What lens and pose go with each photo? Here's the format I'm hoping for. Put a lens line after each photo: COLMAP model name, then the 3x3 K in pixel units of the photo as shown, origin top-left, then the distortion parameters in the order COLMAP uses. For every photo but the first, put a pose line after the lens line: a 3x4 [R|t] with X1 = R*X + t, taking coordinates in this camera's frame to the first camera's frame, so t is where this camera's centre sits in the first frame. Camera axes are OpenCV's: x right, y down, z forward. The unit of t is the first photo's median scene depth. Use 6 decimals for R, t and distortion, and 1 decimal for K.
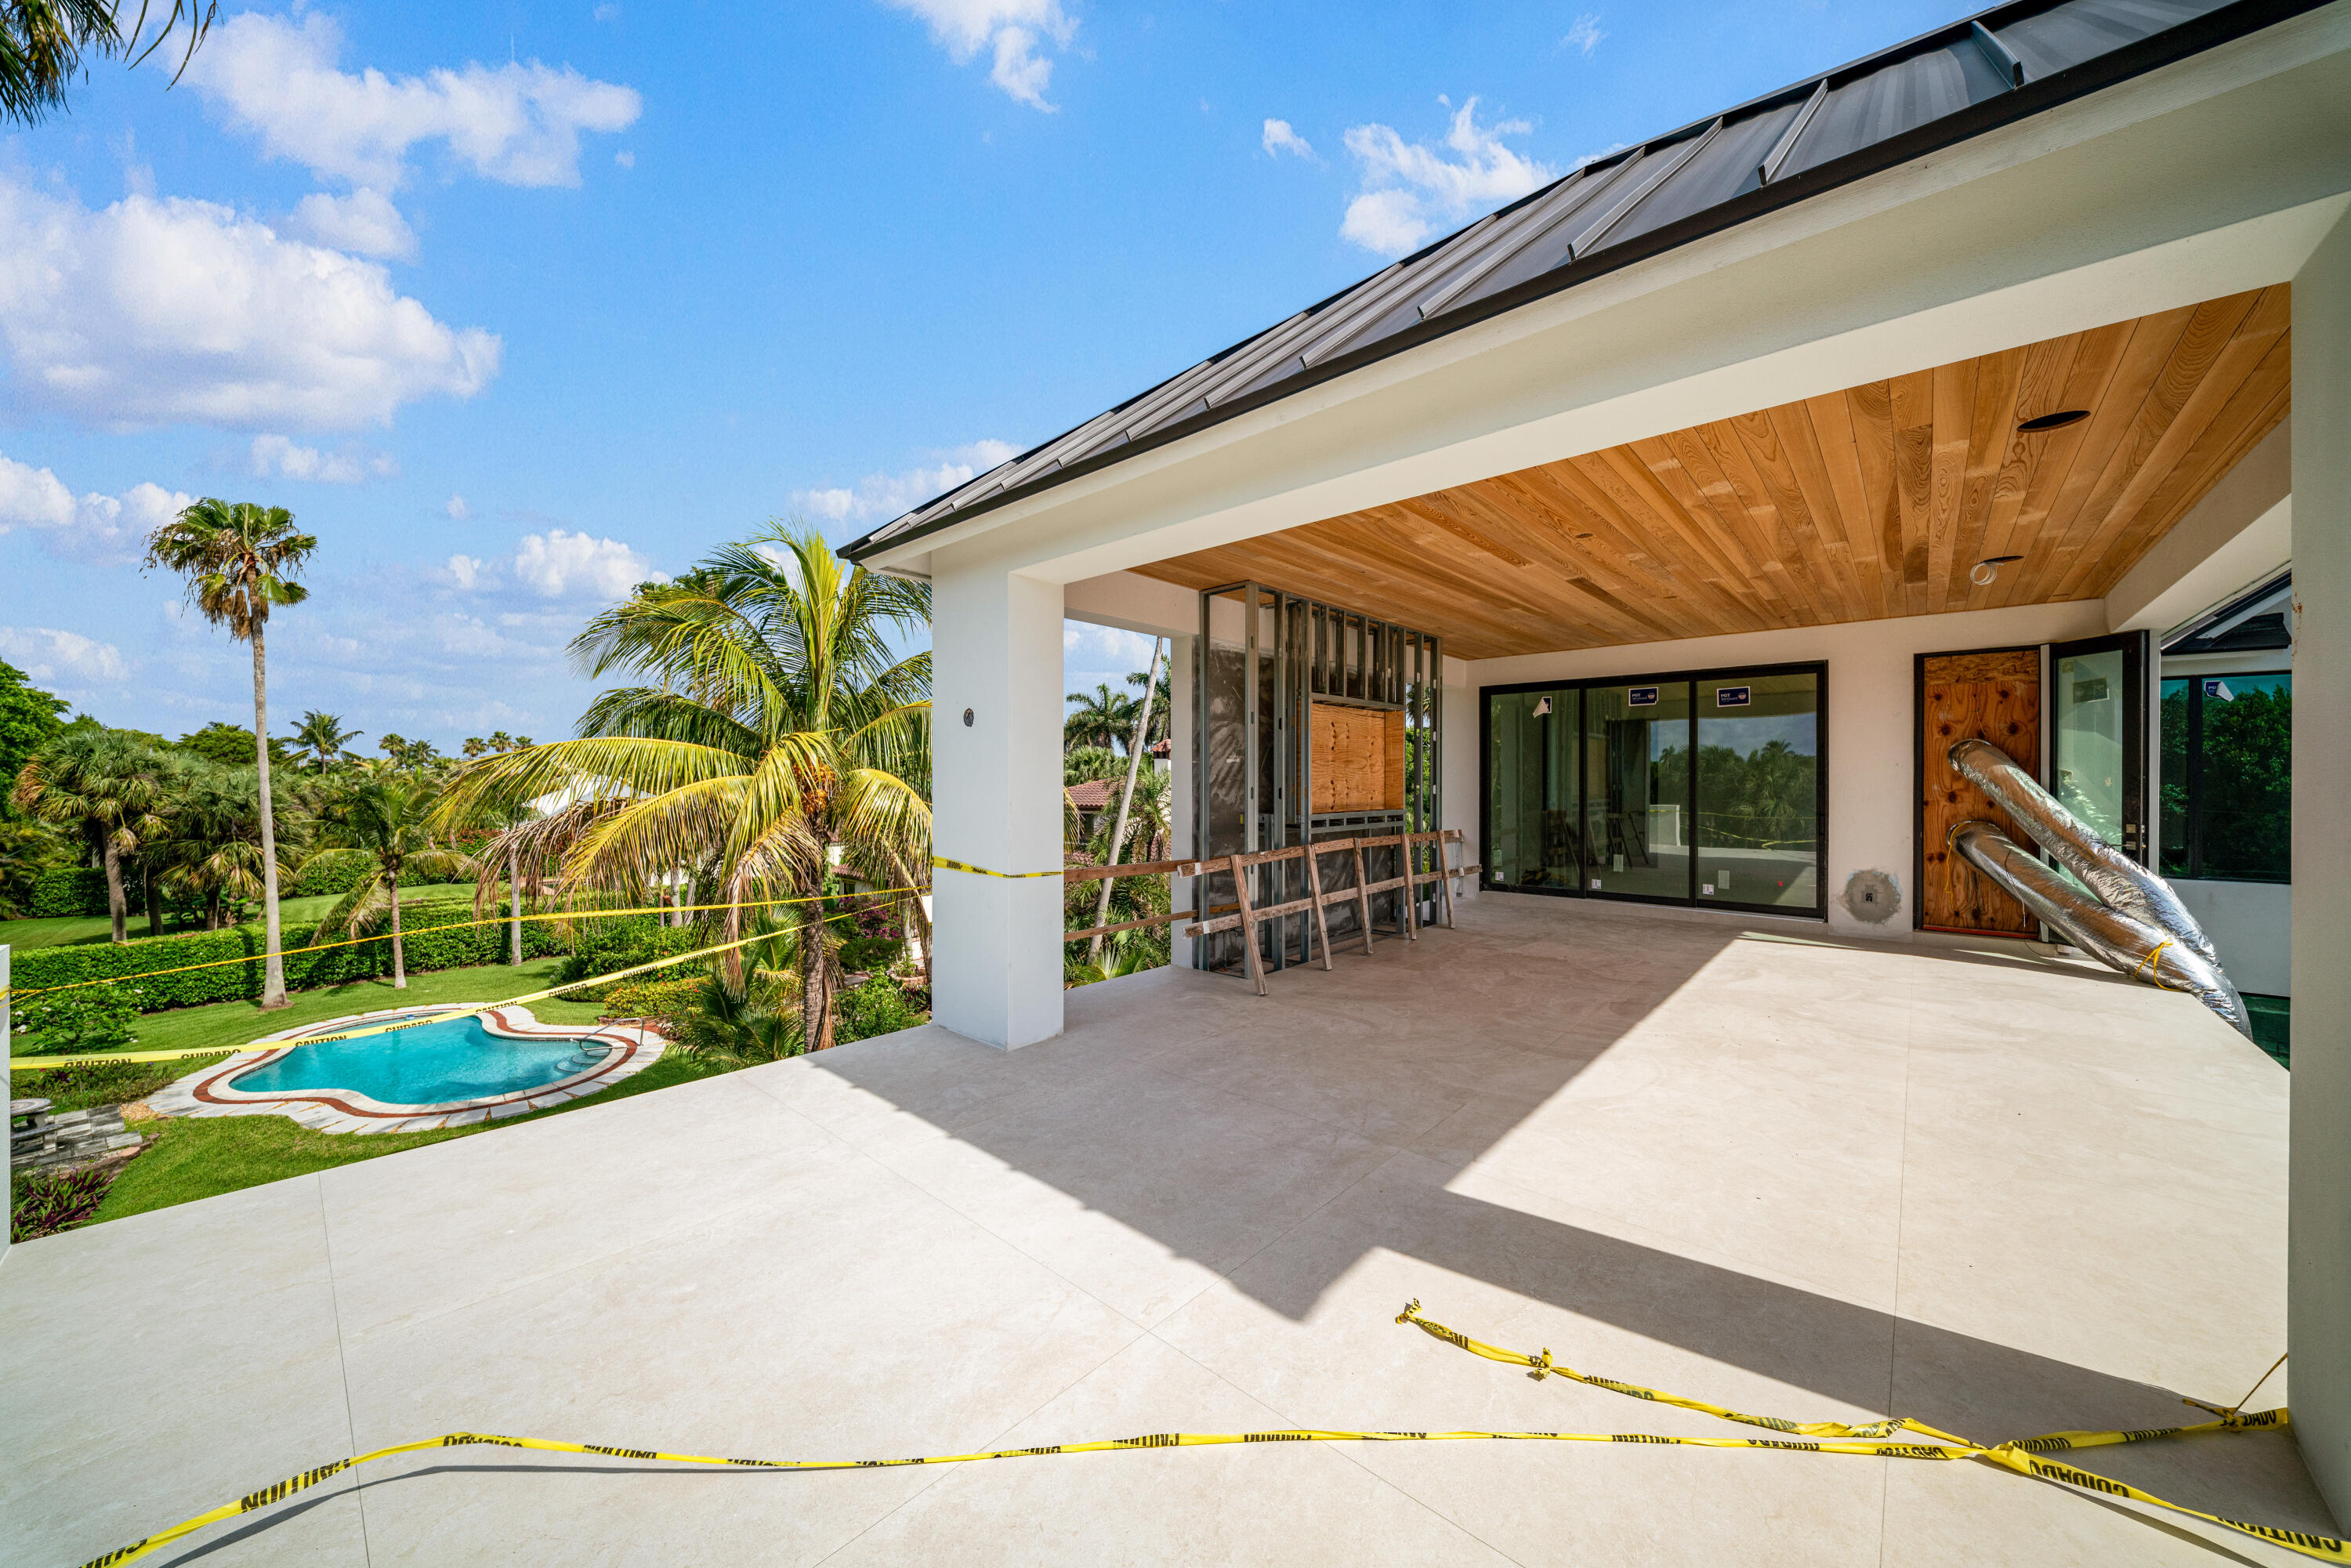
lens RADIAL K [[839.1, 0, 1169.1], [0, 839.1, 777.1], [0, 0, 1]] dist [-0.002548, -0.000389]
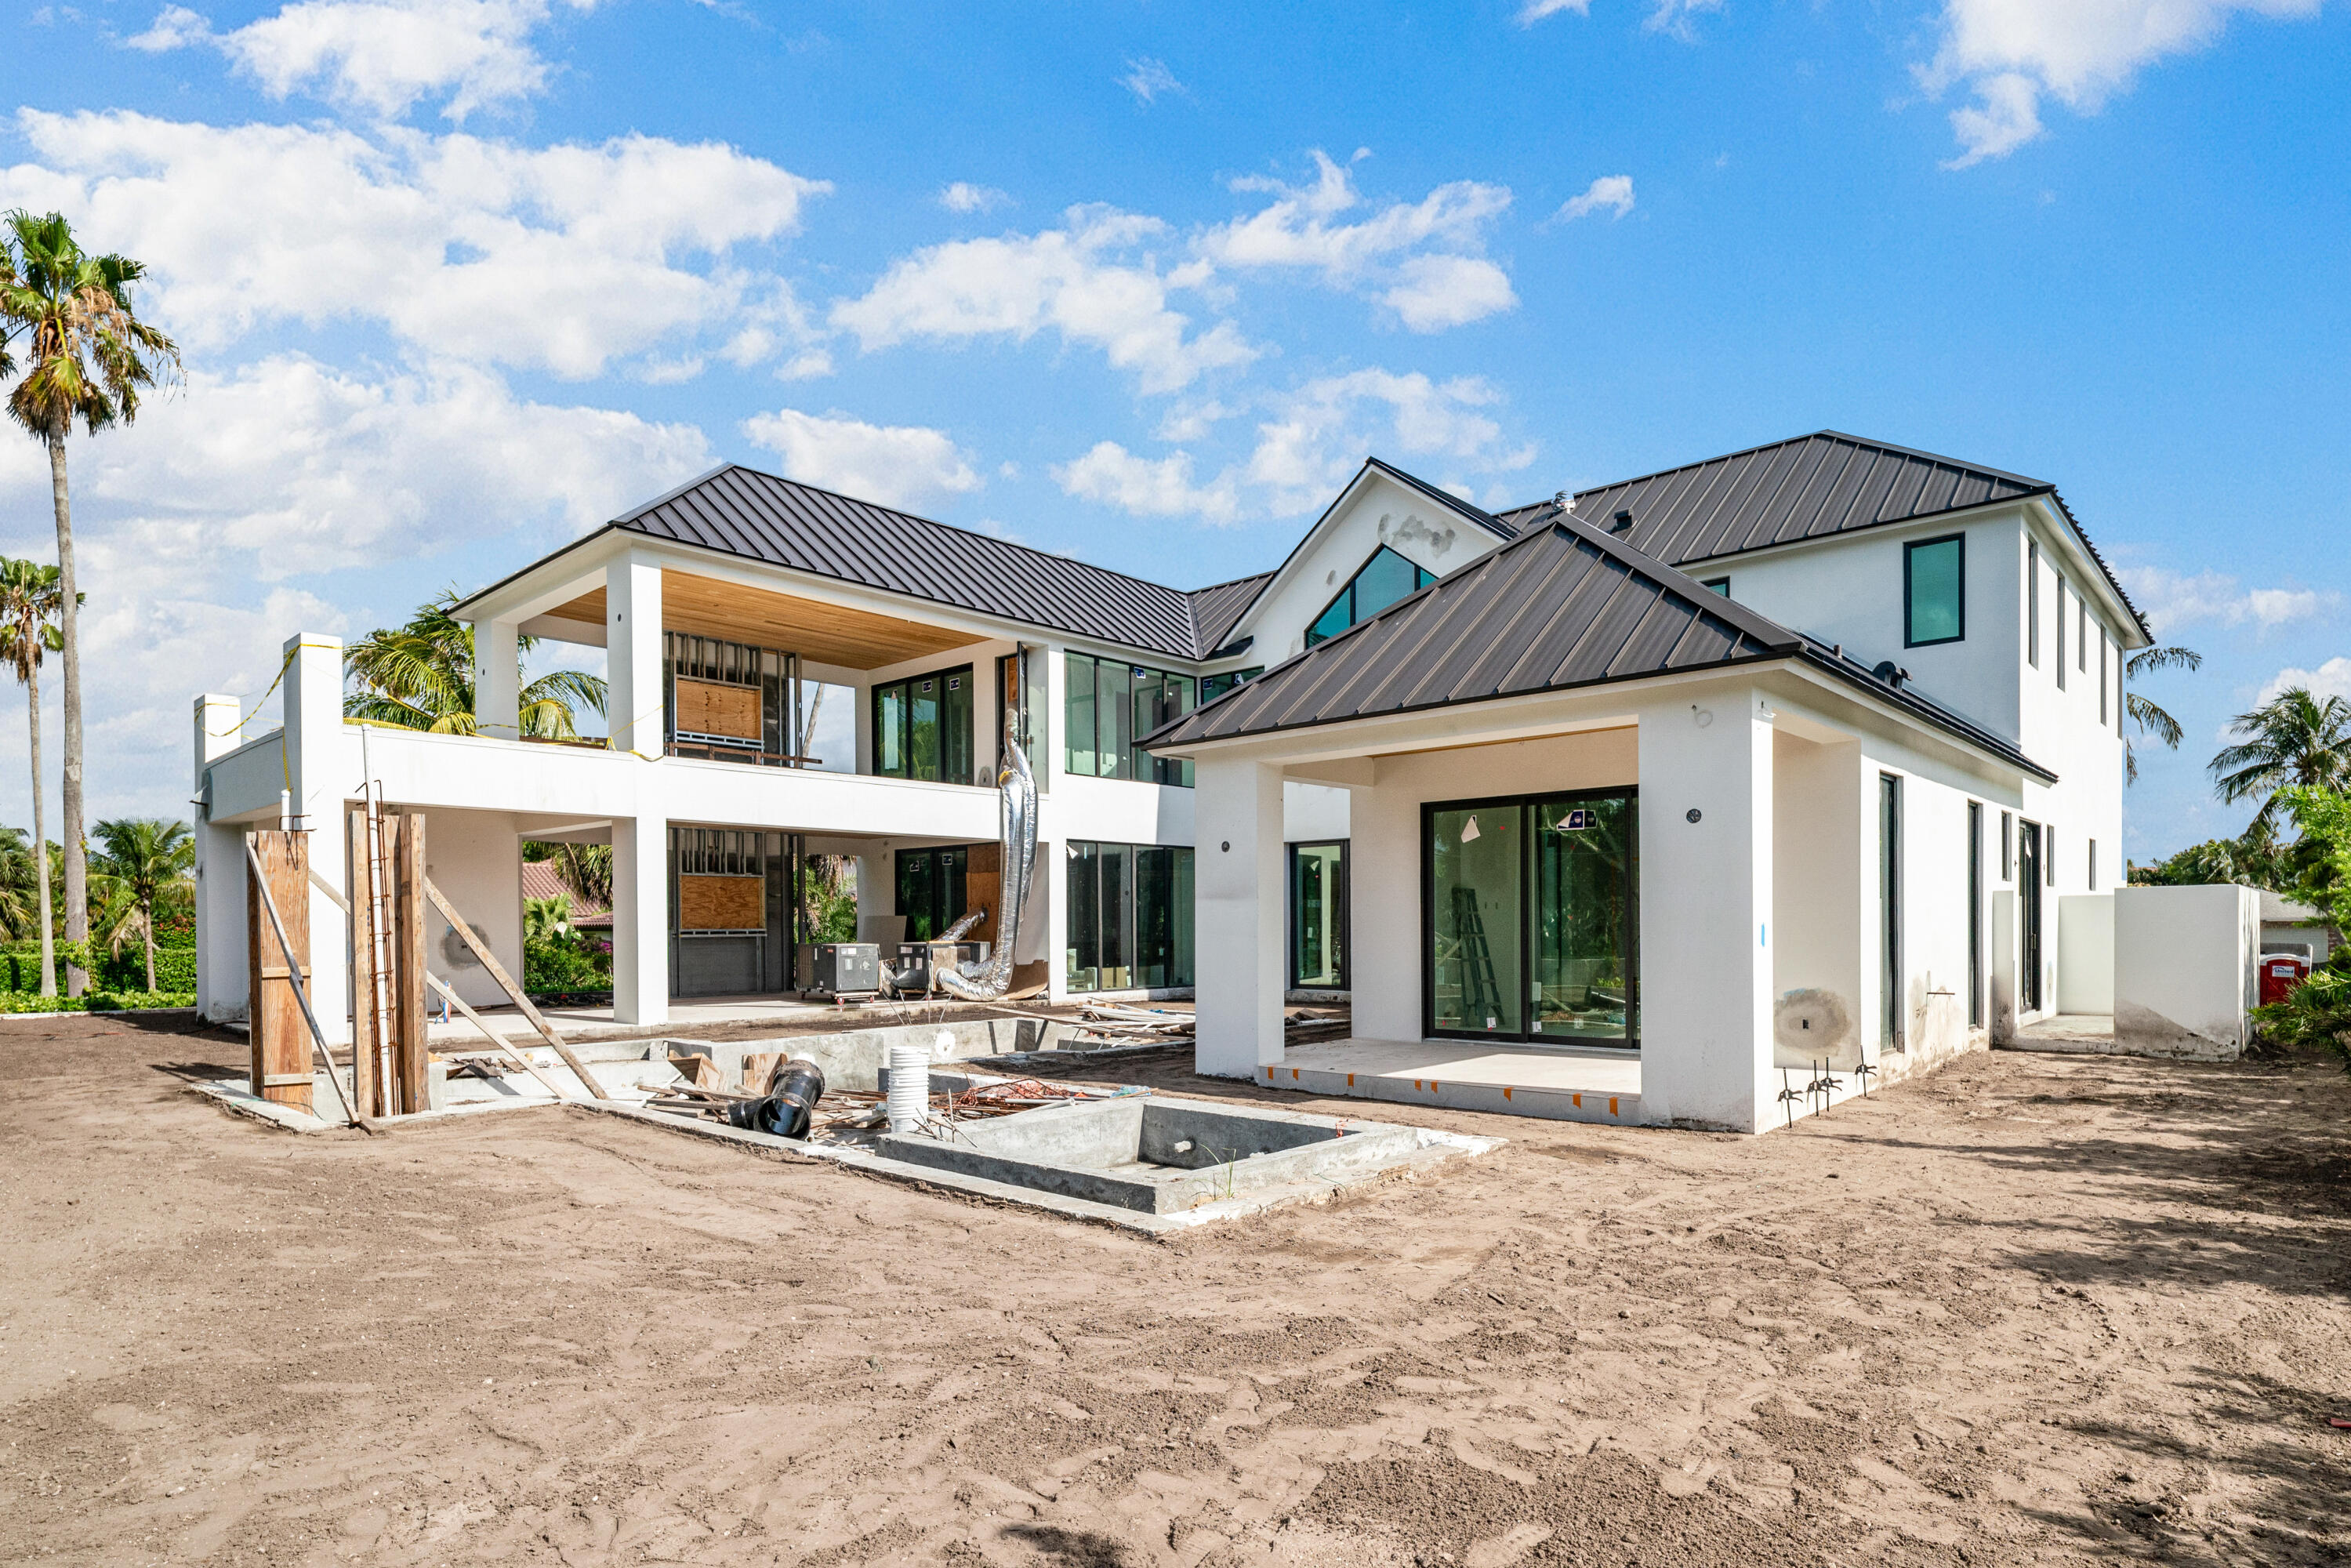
lens RADIAL K [[1274.2, 0, 1148.6], [0, 1274.2, 929.7], [0, 0, 1]] dist [0.013905, -0.000214]
pose [[0.999757, -0.000751, -0.022047, 0.990965], [0.000658, 0.999991, -0.004187, 0.389803], [0.022050, 0.004171, 0.999748, -1.541133]]
